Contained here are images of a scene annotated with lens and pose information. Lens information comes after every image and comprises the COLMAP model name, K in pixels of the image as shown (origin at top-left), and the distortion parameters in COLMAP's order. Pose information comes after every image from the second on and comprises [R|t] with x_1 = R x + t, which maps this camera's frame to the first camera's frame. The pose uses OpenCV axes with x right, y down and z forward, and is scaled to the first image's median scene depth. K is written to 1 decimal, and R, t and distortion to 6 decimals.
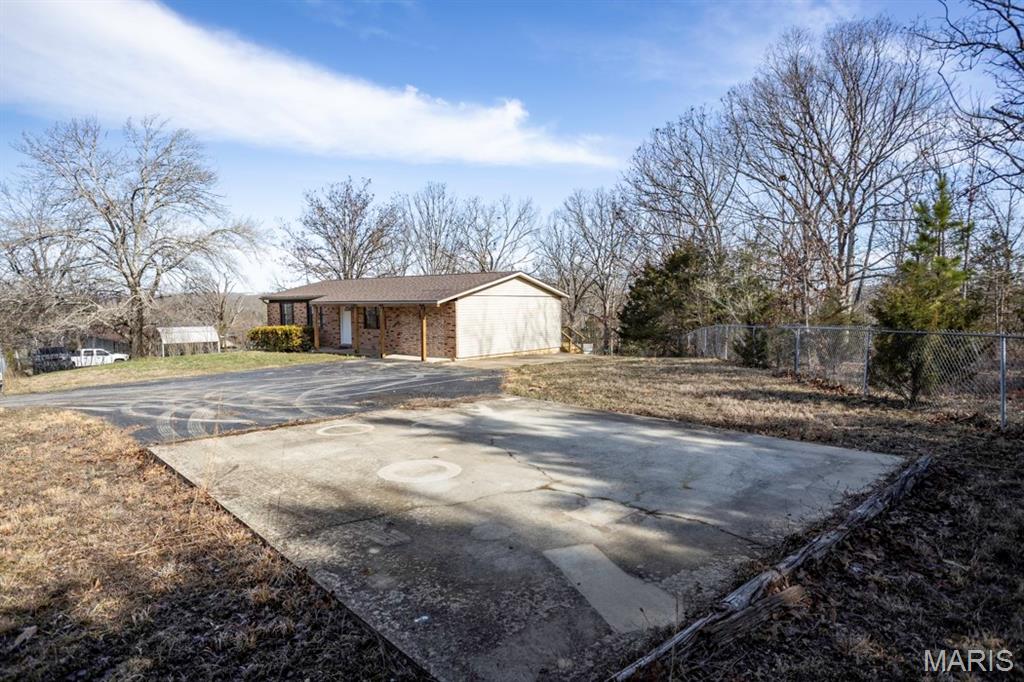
lens RADIAL K [[613.3, 0, 512.0], [0, 613.3, 341.0], [0, 0, 1]] dist [-0.000058, 0.000445]
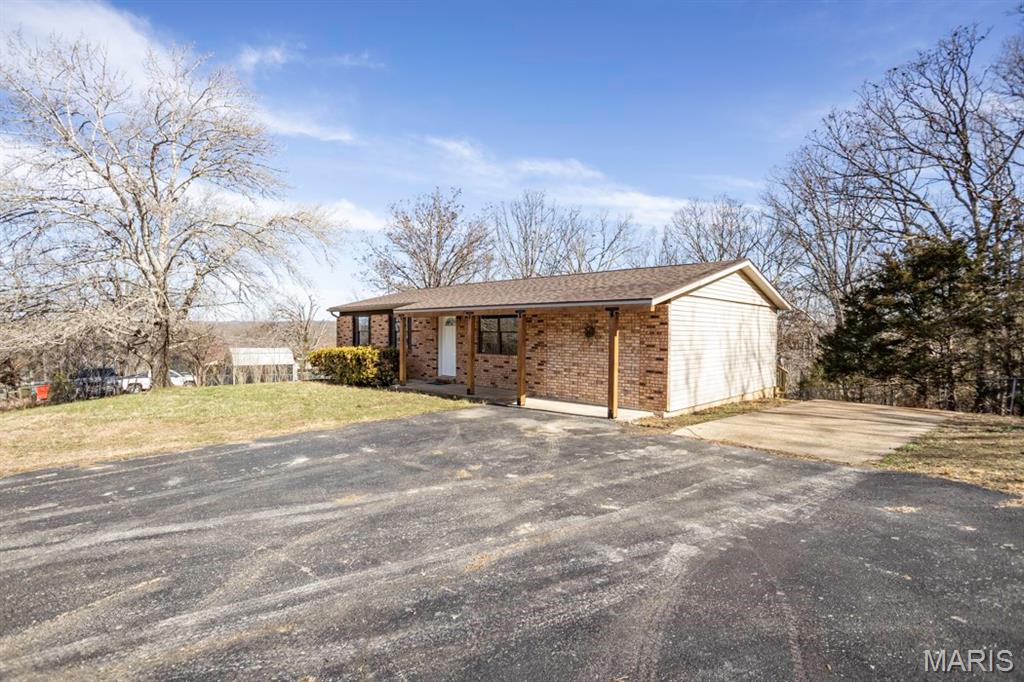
lens RADIAL K [[496.2, 0, 506.8], [0, 496.2, 343.1], [0, 0, 1]] dist [-0.057128, 0.040381]
pose [[0.996322, 0.015157, -0.084339, -0.158908], [-0.018891, 0.998868, -0.043652, -0.008201], [0.083582, 0.045085, 0.995480, 0.469707]]
